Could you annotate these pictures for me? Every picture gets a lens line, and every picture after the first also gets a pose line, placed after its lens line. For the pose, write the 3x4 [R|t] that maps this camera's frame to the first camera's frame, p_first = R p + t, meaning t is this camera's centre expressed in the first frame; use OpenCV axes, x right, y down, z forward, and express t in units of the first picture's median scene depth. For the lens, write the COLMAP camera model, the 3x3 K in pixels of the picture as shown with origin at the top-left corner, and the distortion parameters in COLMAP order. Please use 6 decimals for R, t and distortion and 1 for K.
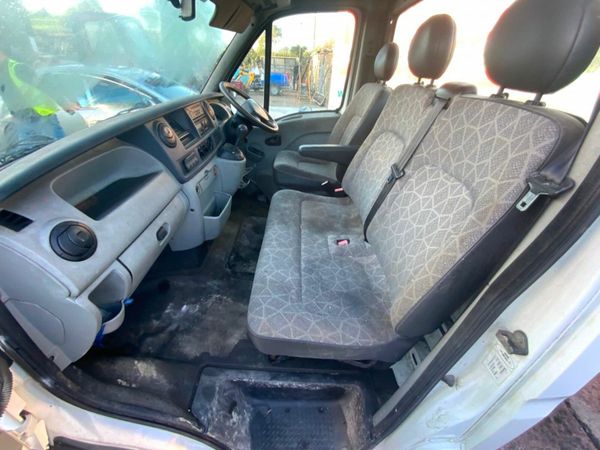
lens RADIAL K [[242.1, 0, 300.0], [0, 242.1, 225.0], [0, 0, 1]] dist [0.024902, -0.021932]
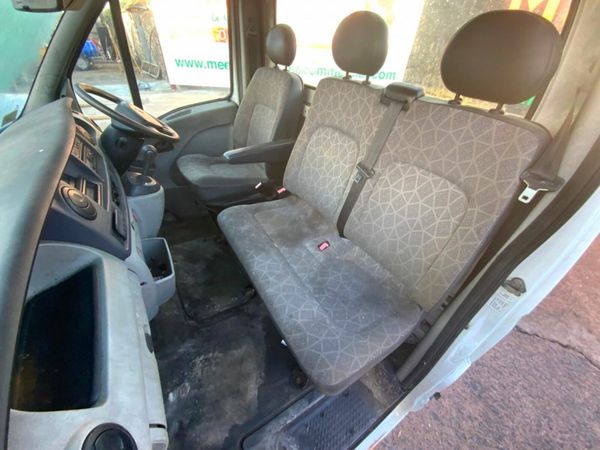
lens RADIAL K [[242.1, 0, 300.0], [0, 242.1, 225.0], [0, 0, 1]] dist [0.024902, -0.021932]
pose [[0.840632, -0.343204, 0.418986, -0.351042], [0.294049, 0.938863, 0.179086, -0.259637], [-0.454833, -0.027343, 0.890157, 0.171999]]
